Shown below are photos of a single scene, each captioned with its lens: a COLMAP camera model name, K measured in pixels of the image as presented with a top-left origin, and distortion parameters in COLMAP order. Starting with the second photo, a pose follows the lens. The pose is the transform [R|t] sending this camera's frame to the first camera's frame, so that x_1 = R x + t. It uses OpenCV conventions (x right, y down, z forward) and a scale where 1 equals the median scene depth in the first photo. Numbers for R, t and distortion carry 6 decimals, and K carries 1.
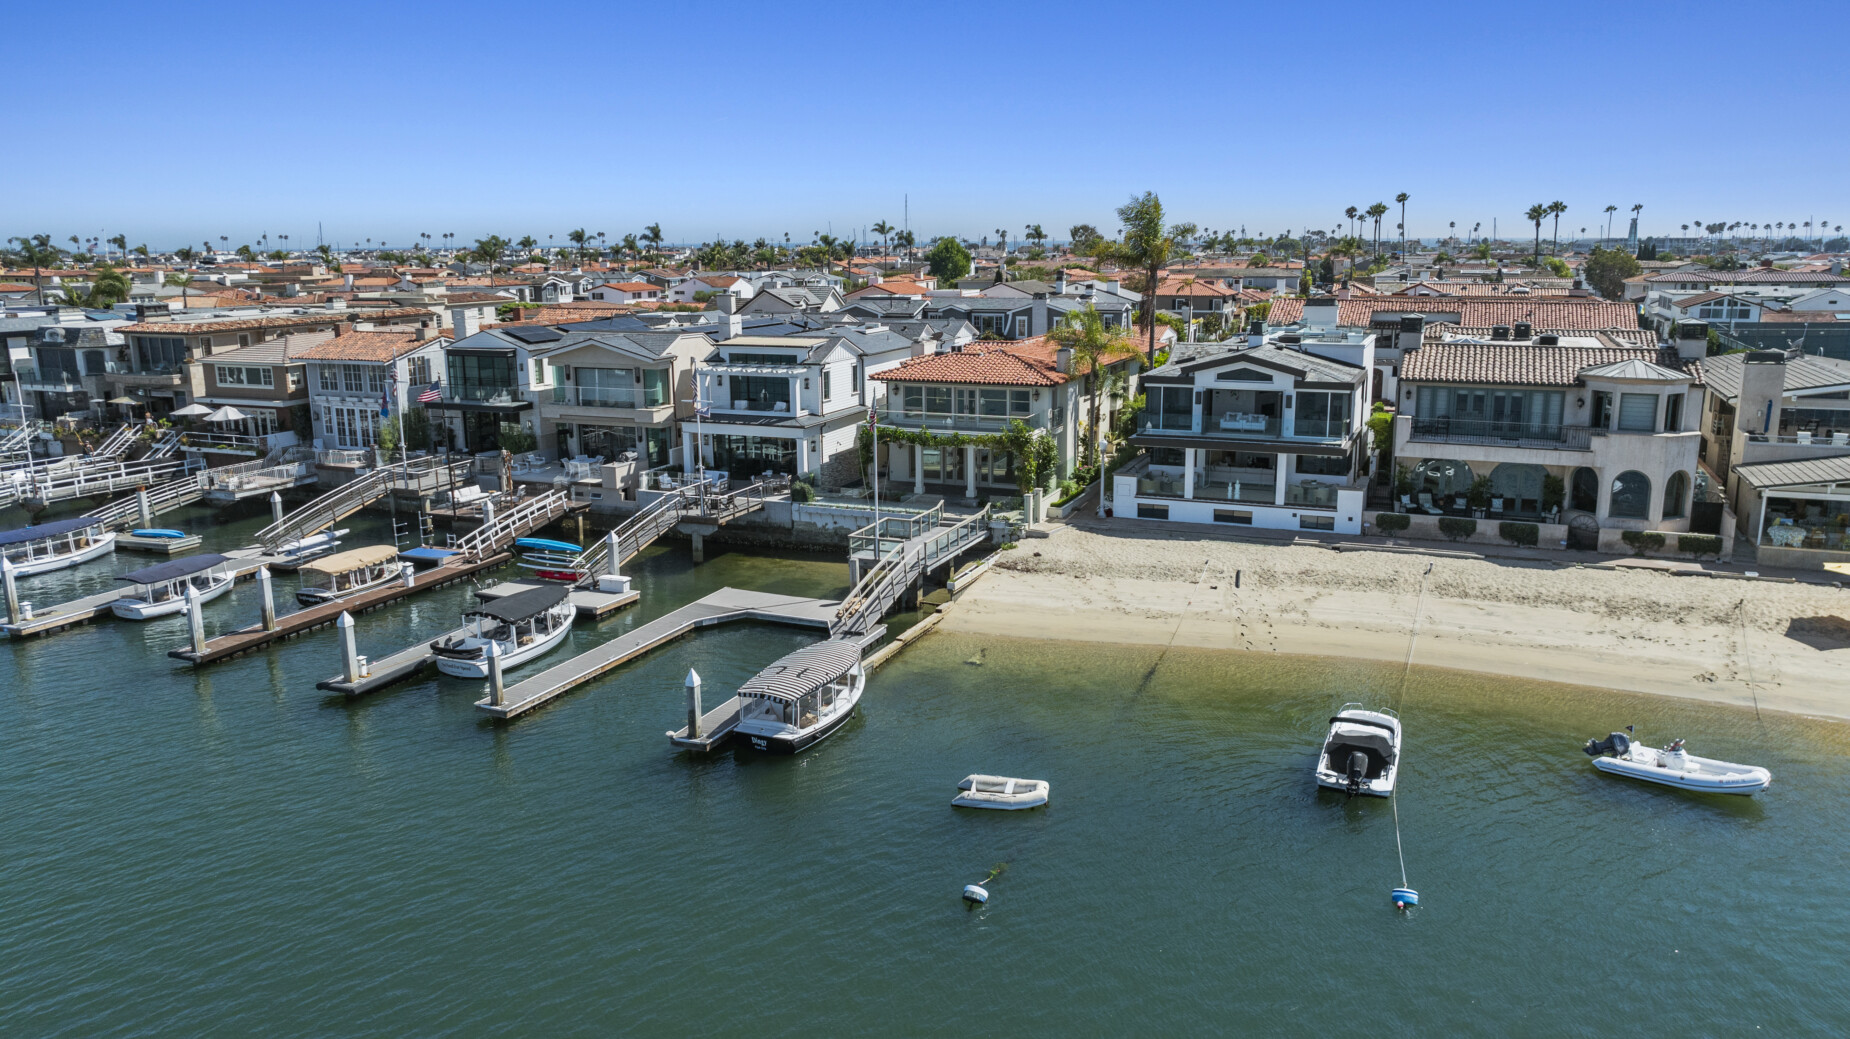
lens RADIAL K [[1297.5, 0, 925.0], [0, 1297.5, 519.5], [0, 0, 1]] dist [-0.025297, 0.008971]
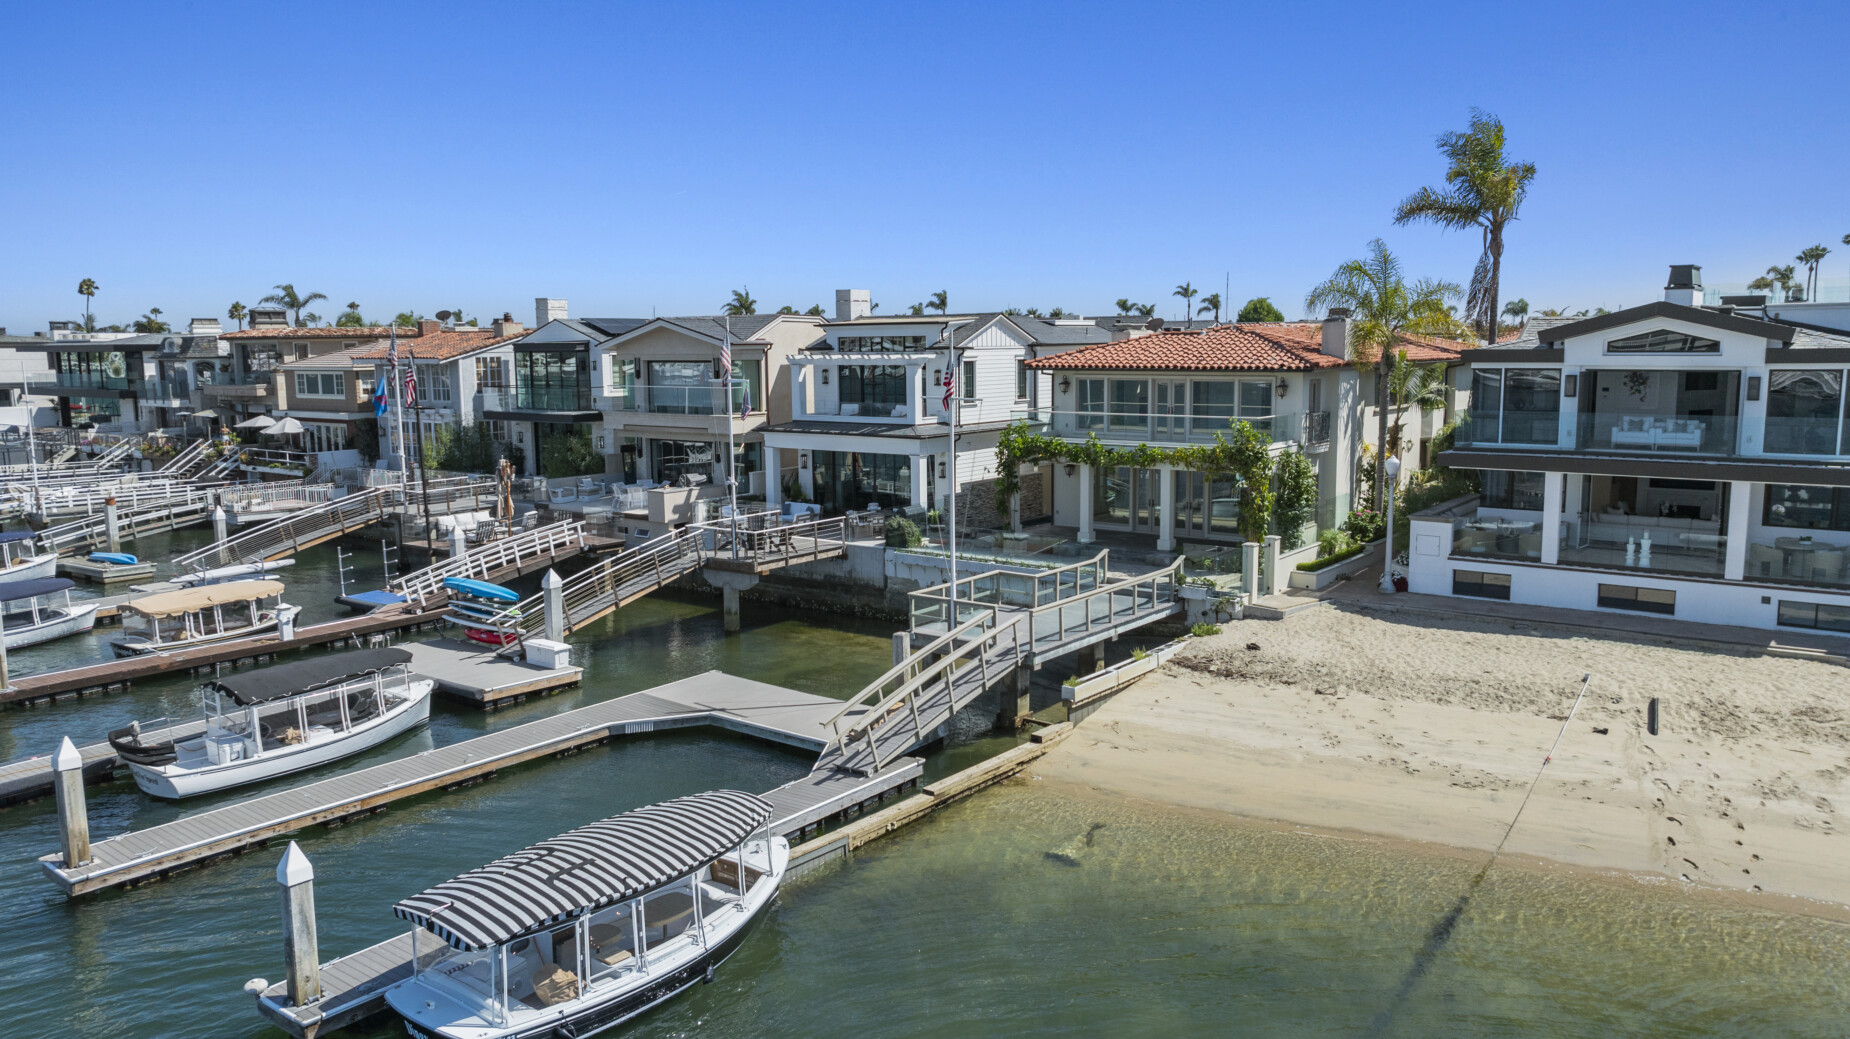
lens RADIAL K [[1297.5, 0, 925.0], [0, 1297.5, 519.5], [0, 0, 1]] dist [-0.025297, 0.008971]
pose [[0.968309, 0.033063, -0.247559, 0.079347], [-0.051367, 0.996372, -0.067847, 0.016235], [0.244417, 0.078414, 0.966494, 0.392106]]
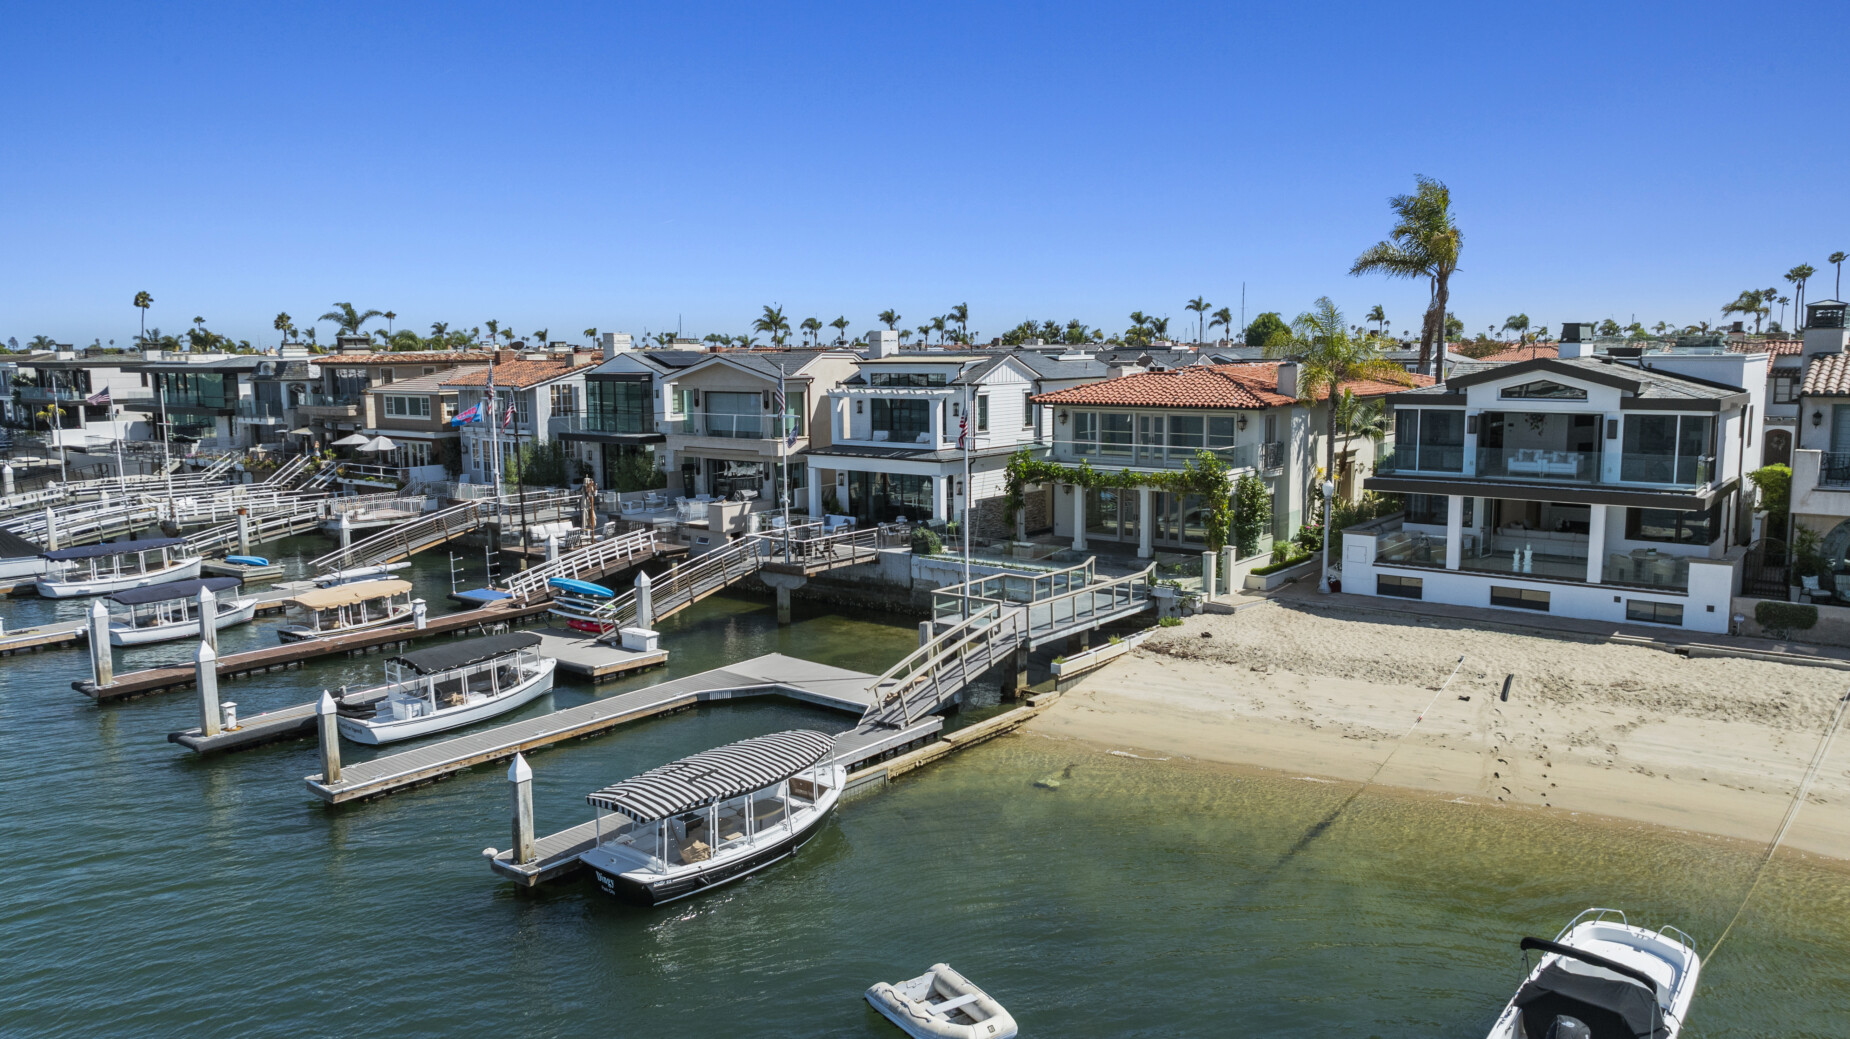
lens RADIAL K [[1297.5, 0, 925.0], [0, 1297.5, 519.5], [0, 0, 1]] dist [-0.025297, 0.008971]
pose [[0.964257, 0.035131, -0.262631, 0.111869], [-0.055380, 0.996002, -0.070098, 0.020662], [0.259118, 0.082137, 0.962347, 0.264842]]
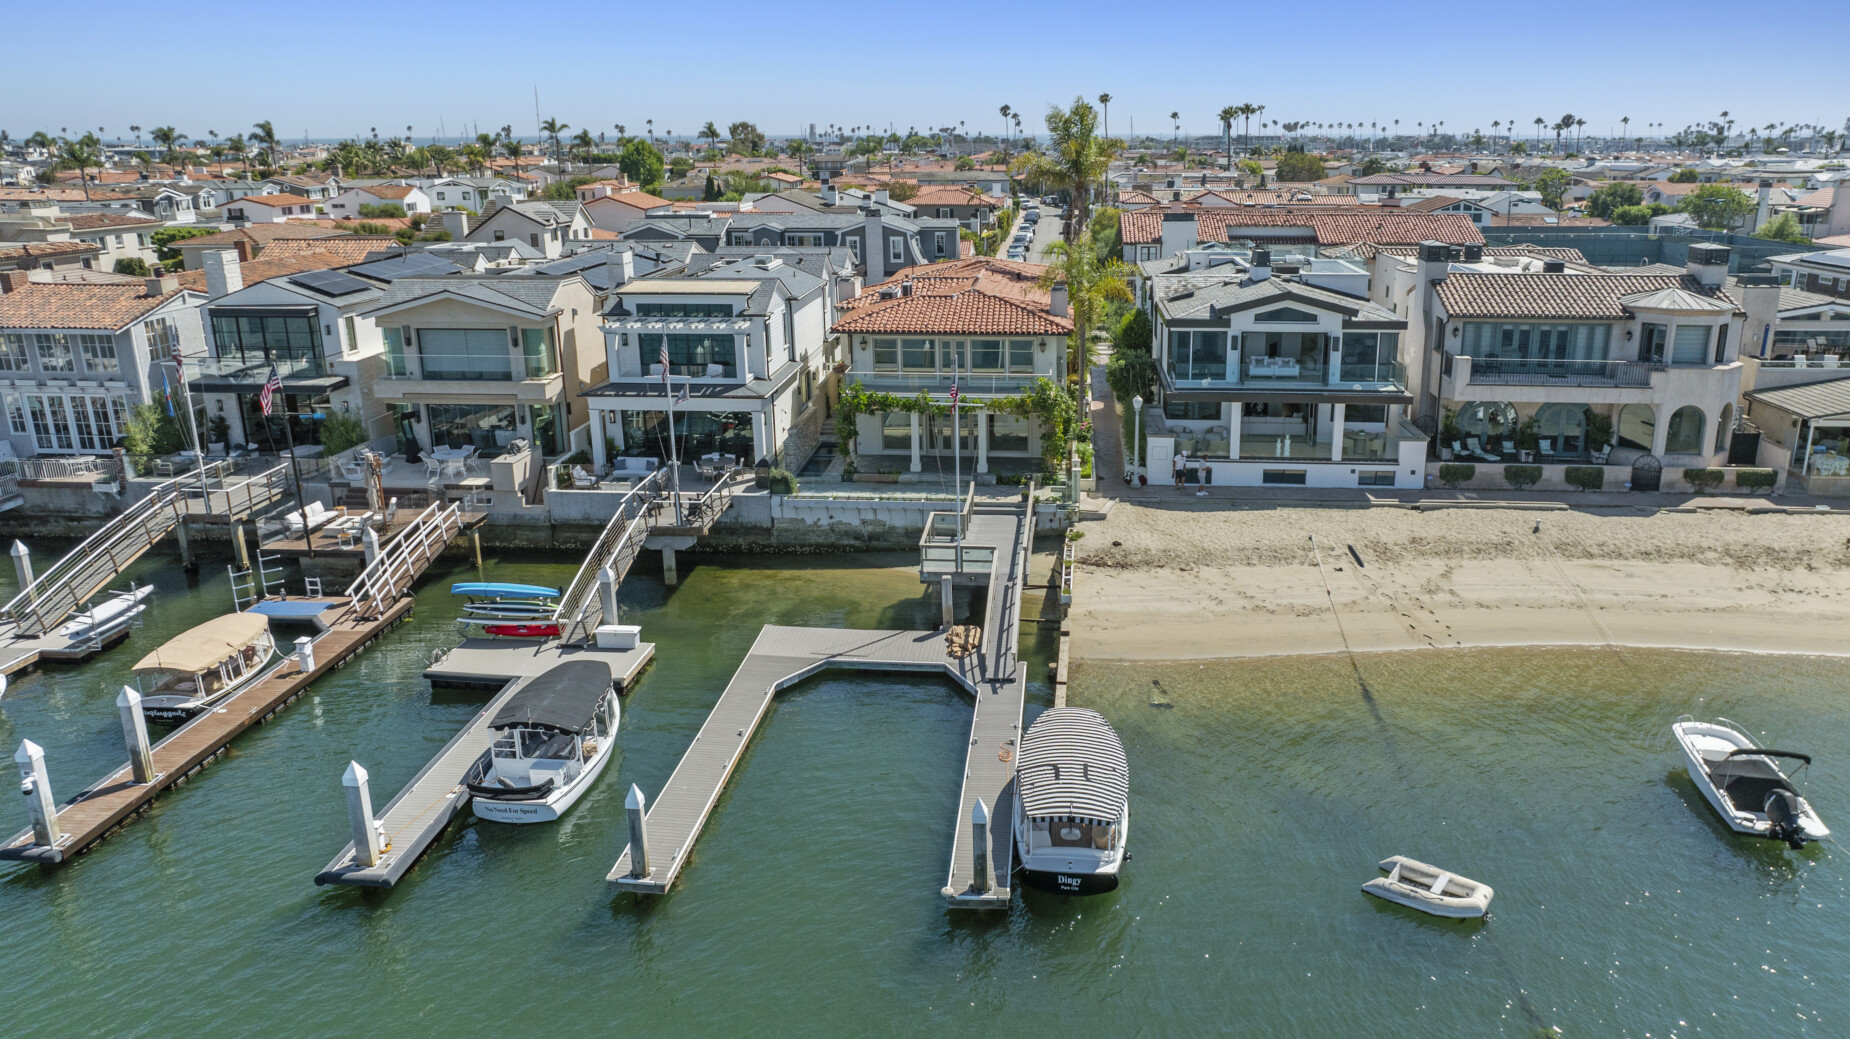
lens RADIAL K [[1281.0, 0, 959.7], [0, 1281.0, 566.8], [0, 0, 1]] dist [-0.019947, -0.000559]
pose [[0.948455, -0.096496, 0.301863, -0.243845], [0.061669, 0.990505, 0.122869, -0.061743], [-0.310853, -0.097920, 0.945400, 0.220397]]
